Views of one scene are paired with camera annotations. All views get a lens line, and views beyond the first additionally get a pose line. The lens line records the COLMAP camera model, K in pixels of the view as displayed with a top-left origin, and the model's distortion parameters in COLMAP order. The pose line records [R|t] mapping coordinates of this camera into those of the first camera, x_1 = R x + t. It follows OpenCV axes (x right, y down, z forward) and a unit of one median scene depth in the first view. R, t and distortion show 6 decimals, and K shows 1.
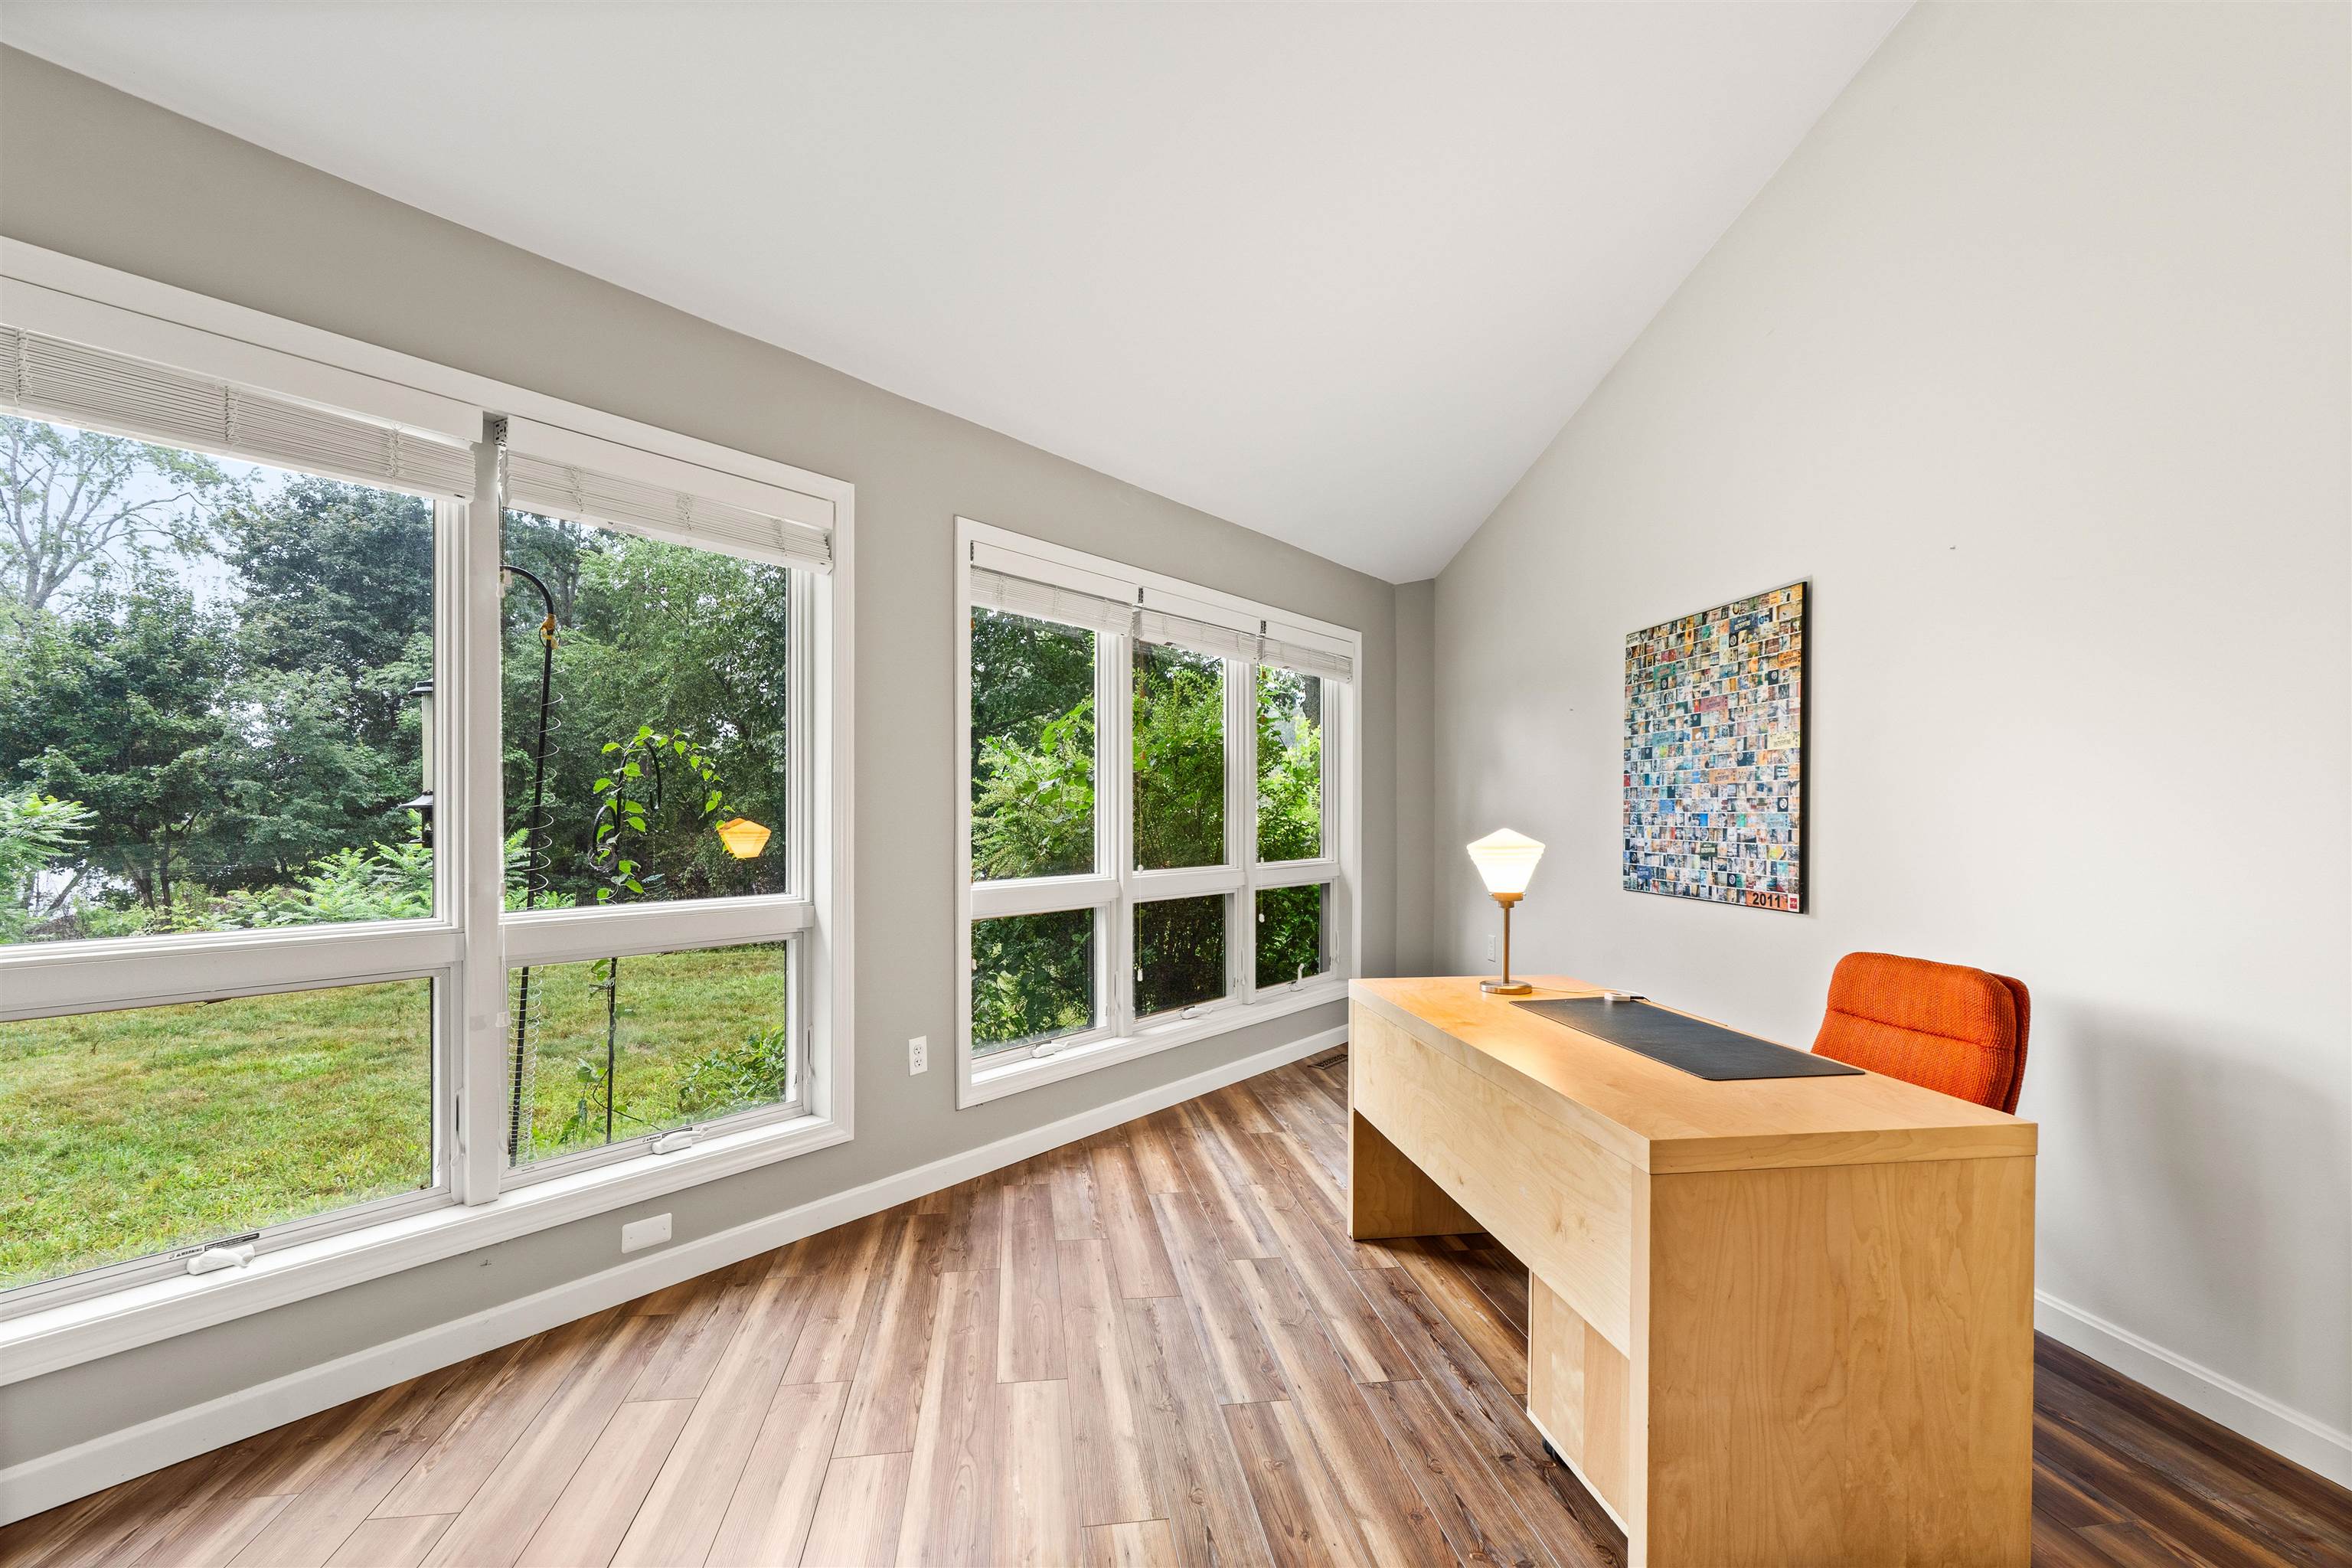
lens RADIAL K [[1083.8, 0, 1183.0], [0, 1083.8, 816.7], [0, 0, 1]] dist [-0.005180, 0.000415]
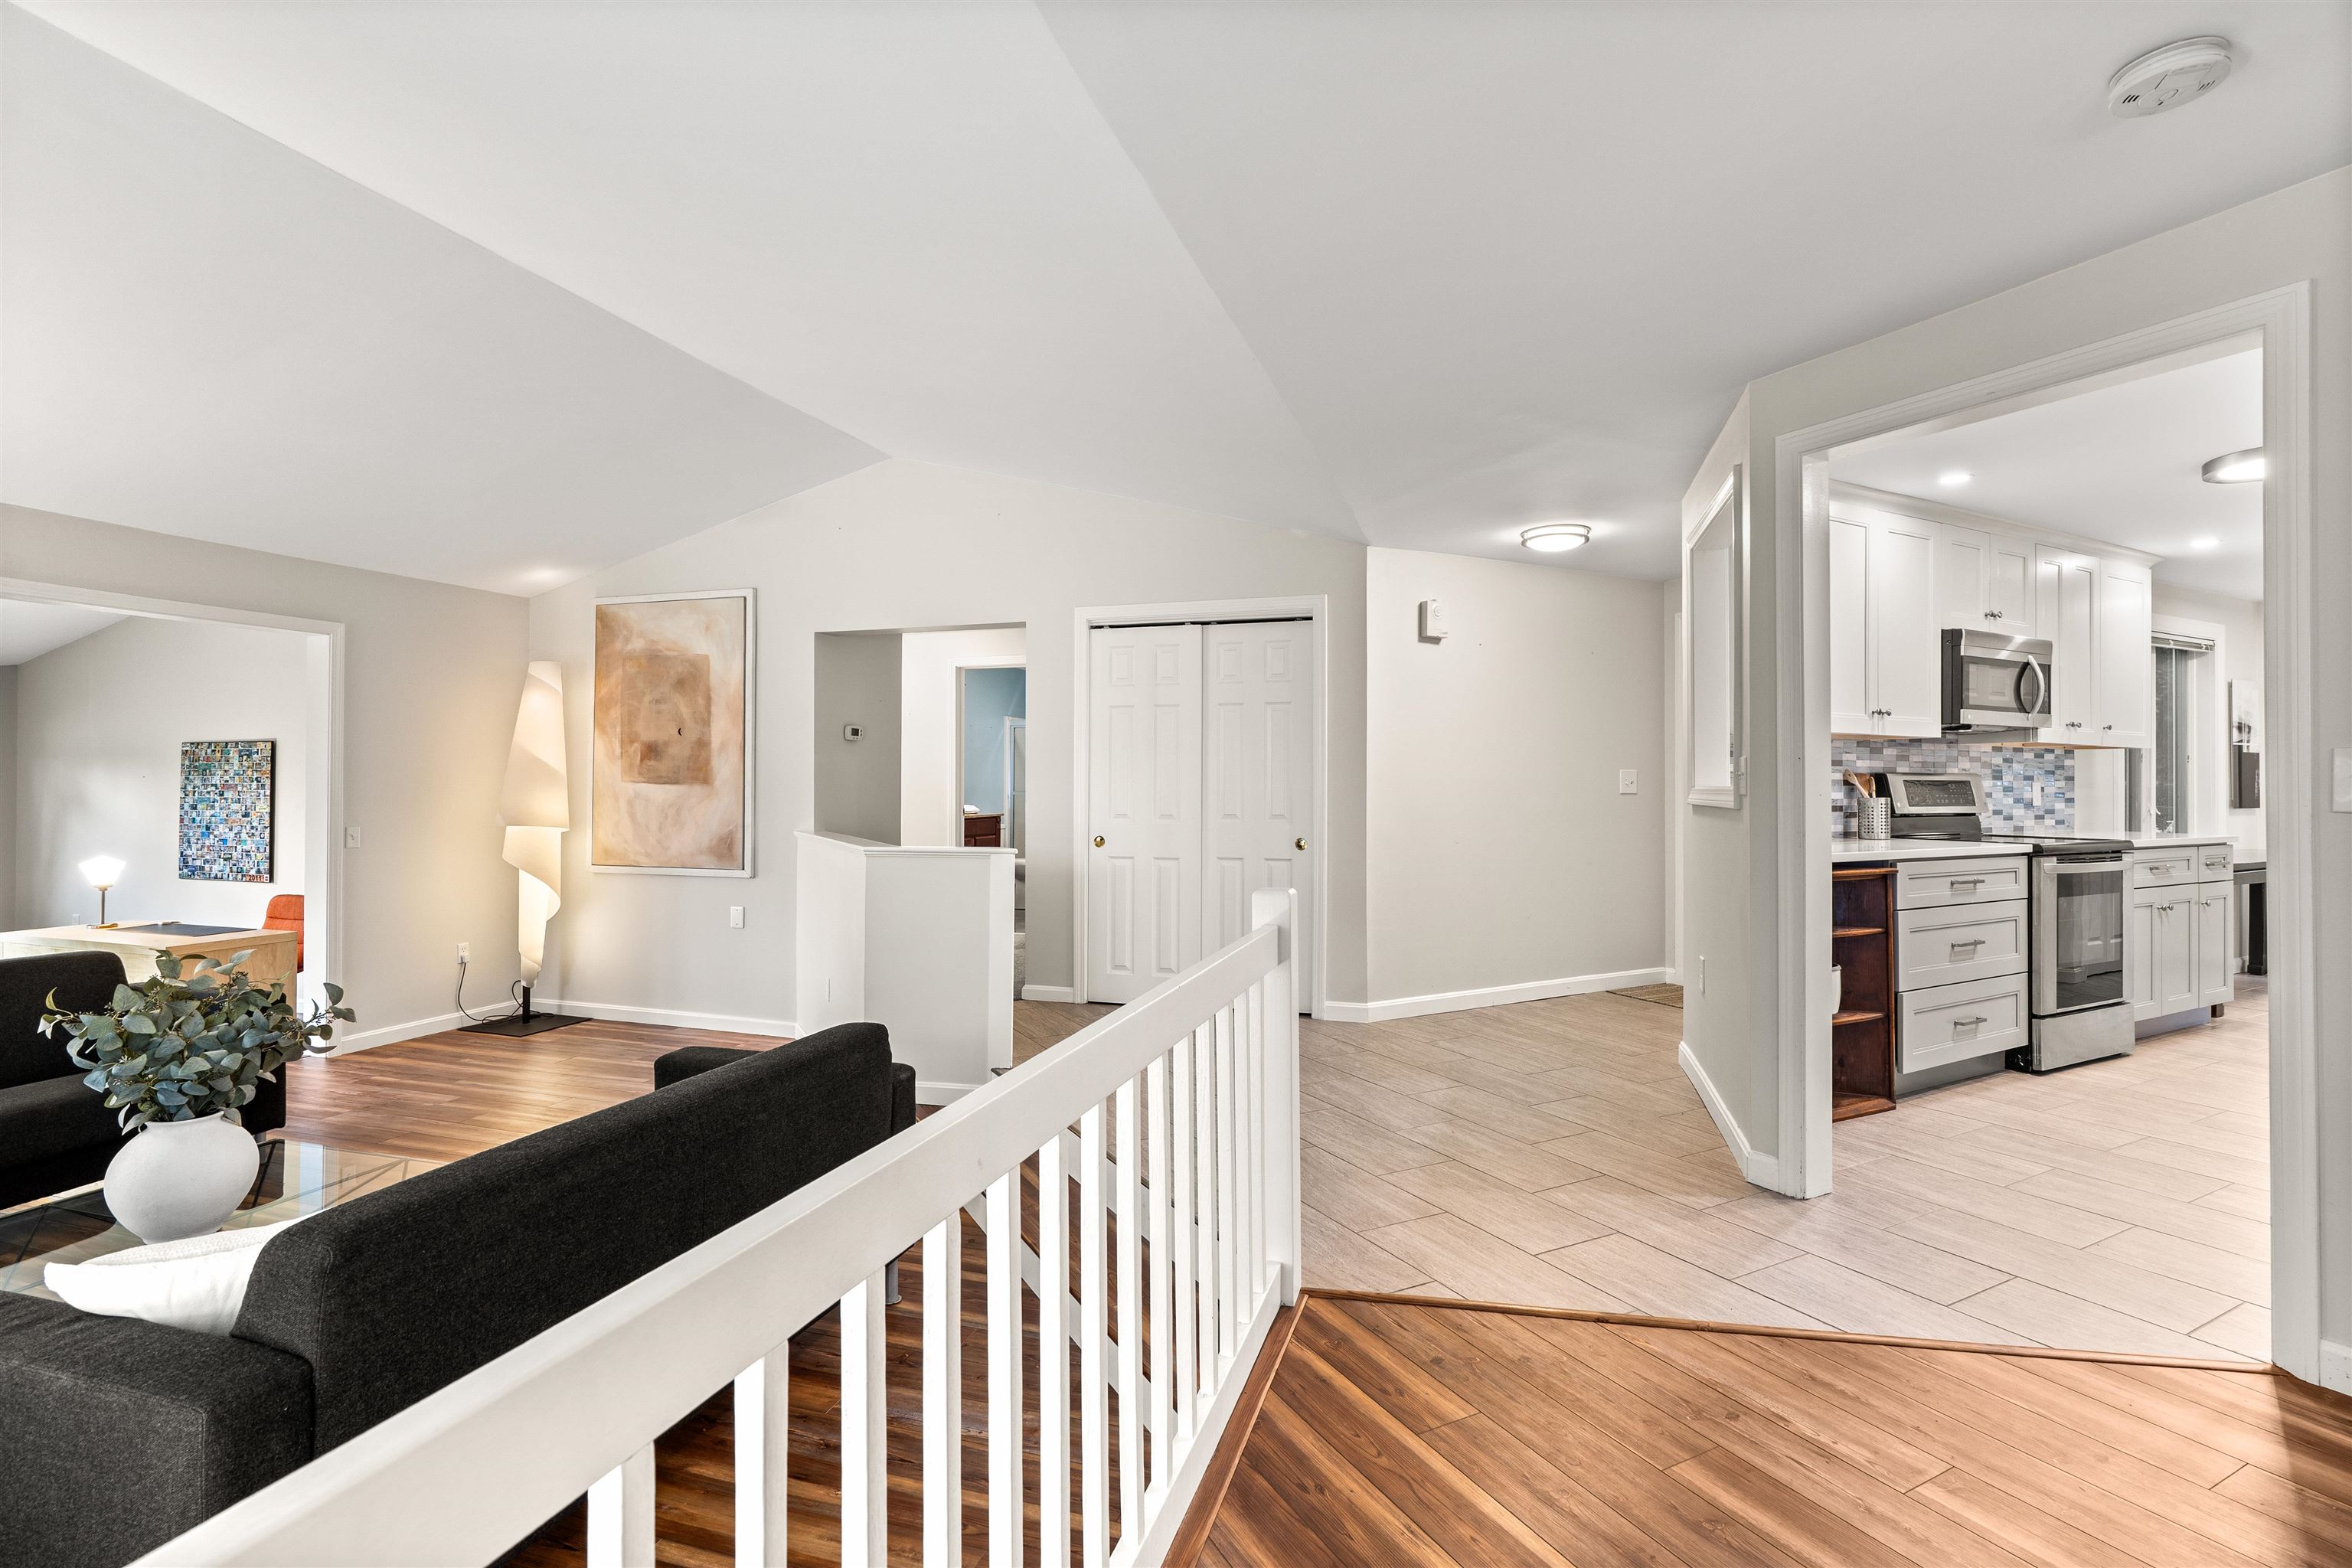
lens RADIAL K [[1073.1, 0, 1173.8], [0, 1073.1, 774.9], [0, 0, 1]] dist [-0.007577, 0.000891]
pose [[0.445182, 0.007894, 0.895405, -0.546960], [0.002044, 0.999950, -0.009832, -0.102112], [-0.895438, 0.006207, 0.445143, -1.551095]]
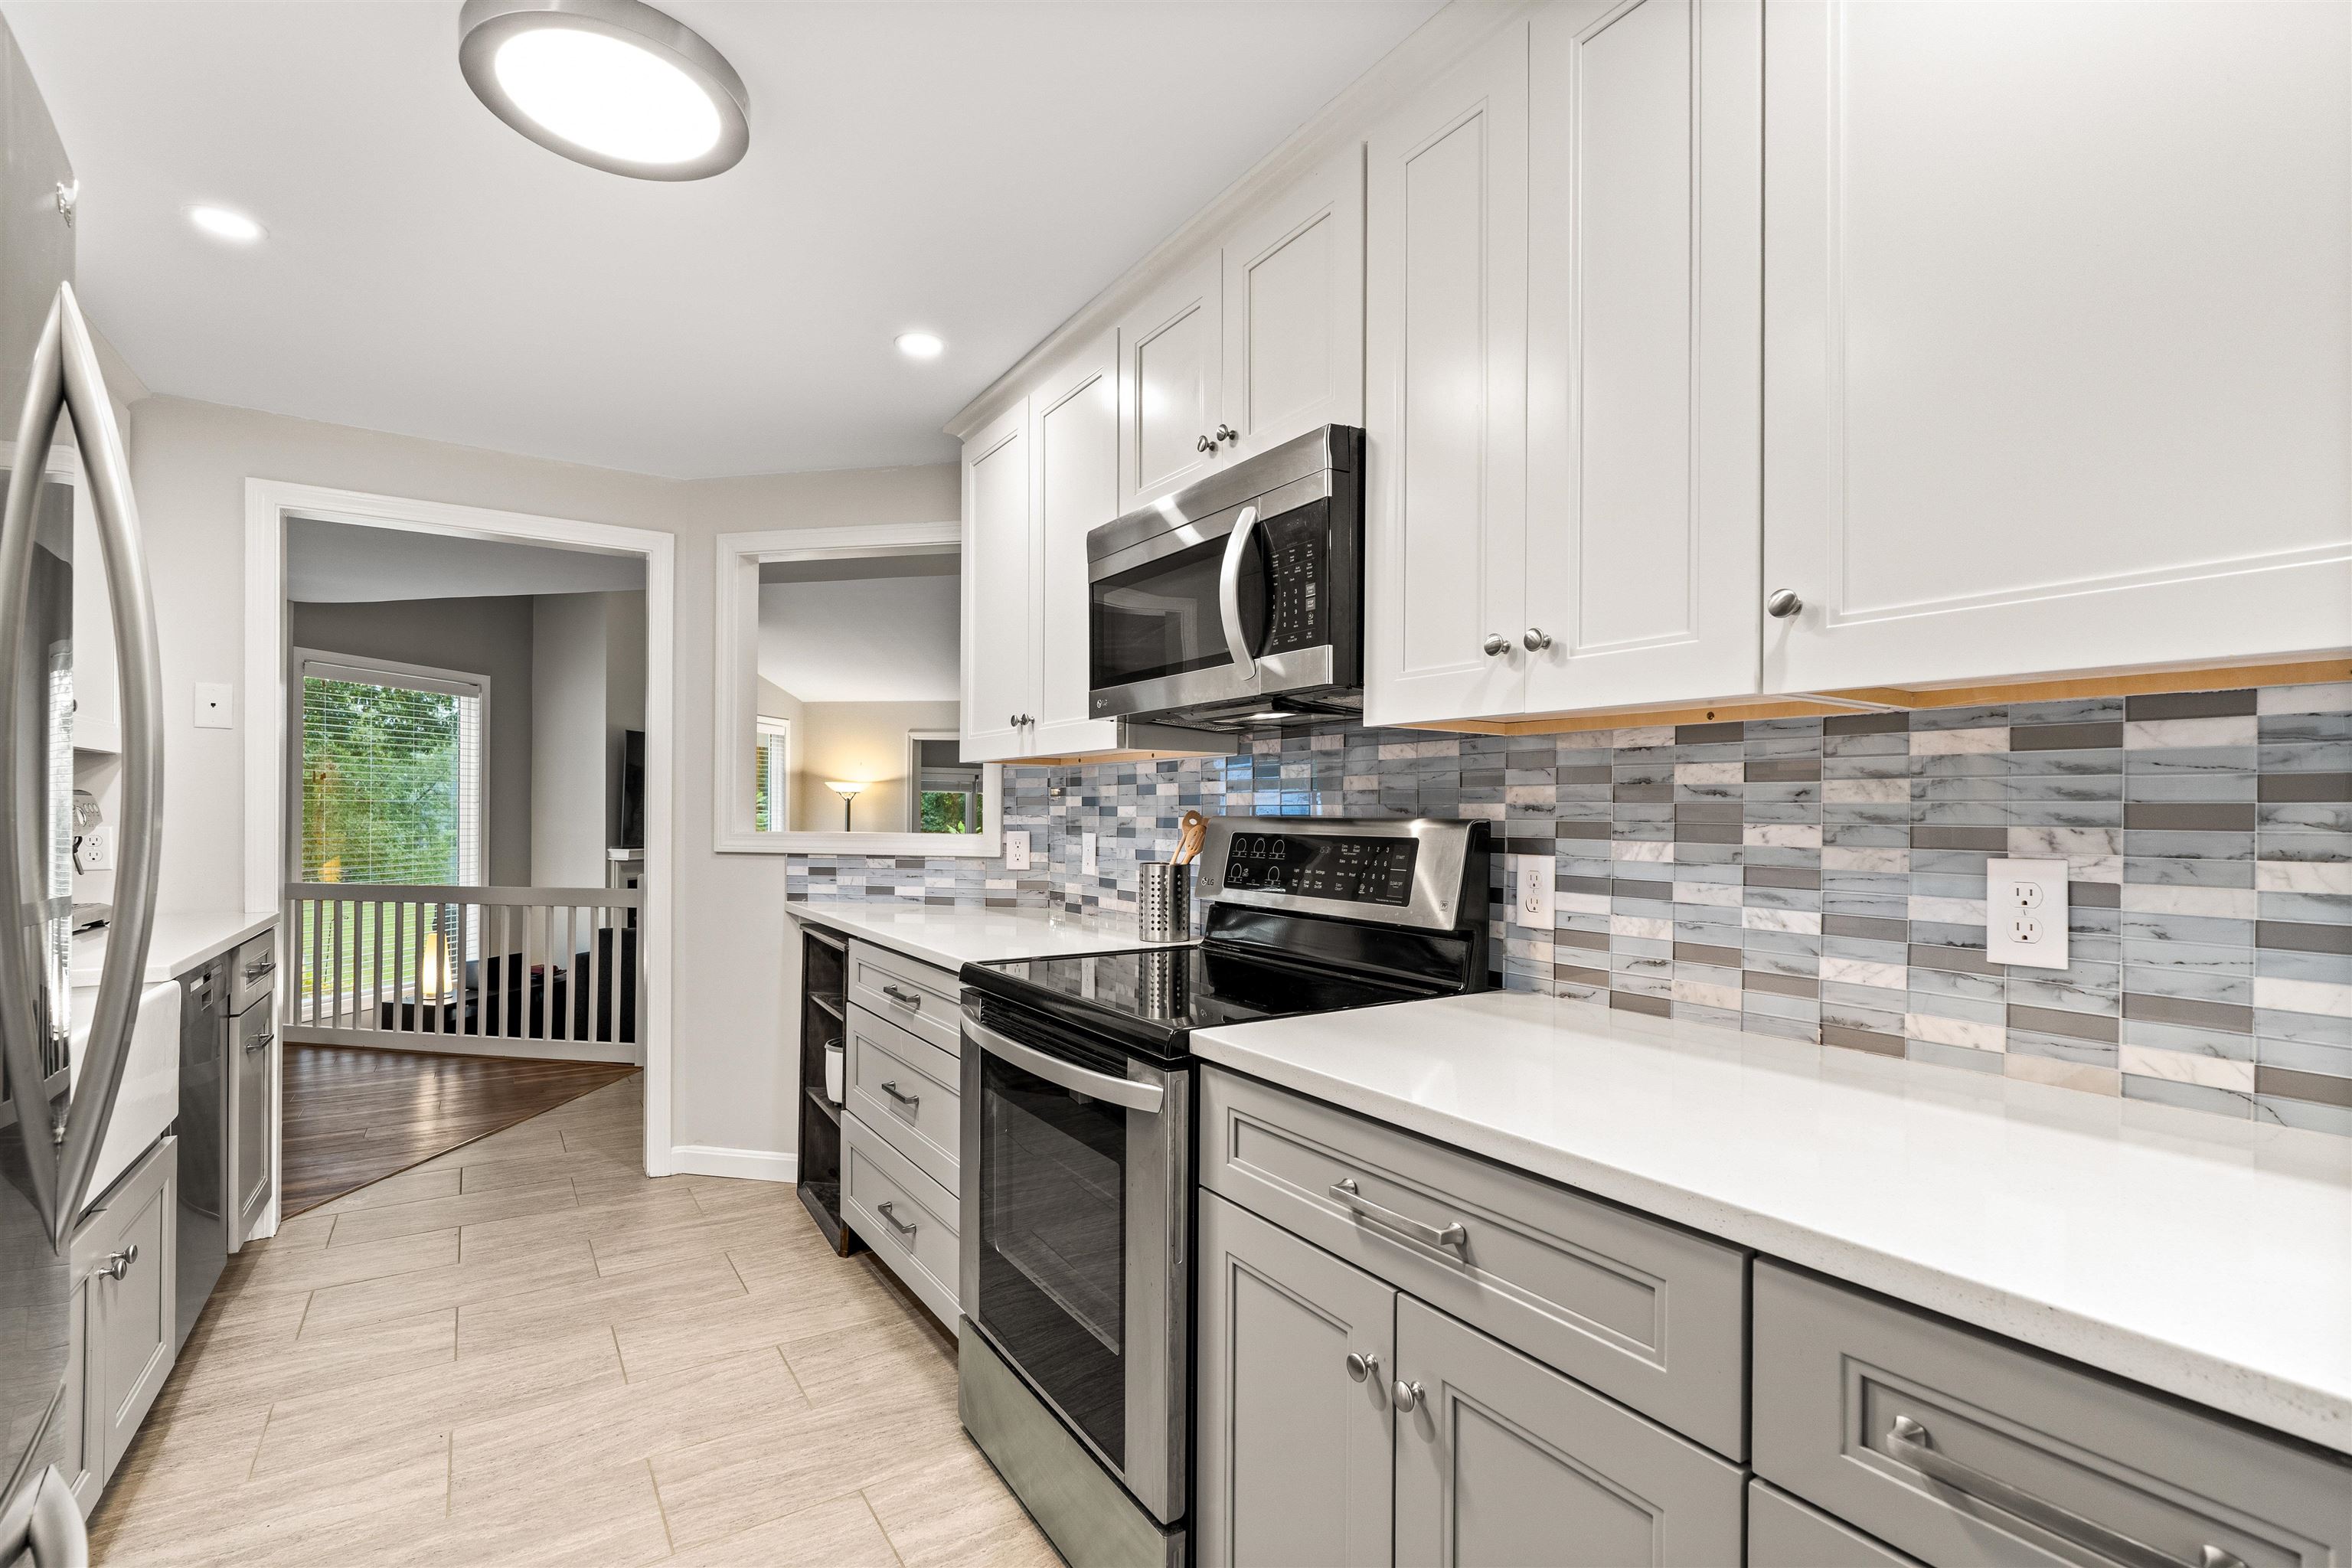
lens RADIAL K [[1063.2, 0, 1176.0], [0, 1063.2, 814.5], [0, 0, 1]] dist [-0.003168, 0.000737]
pose [[0.934302, 0.004349, -0.356457, 1.159673], [-0.005761, 0.999979, -0.002898, -0.115640], [0.356437, 0.004761, 0.934307, -2.342877]]
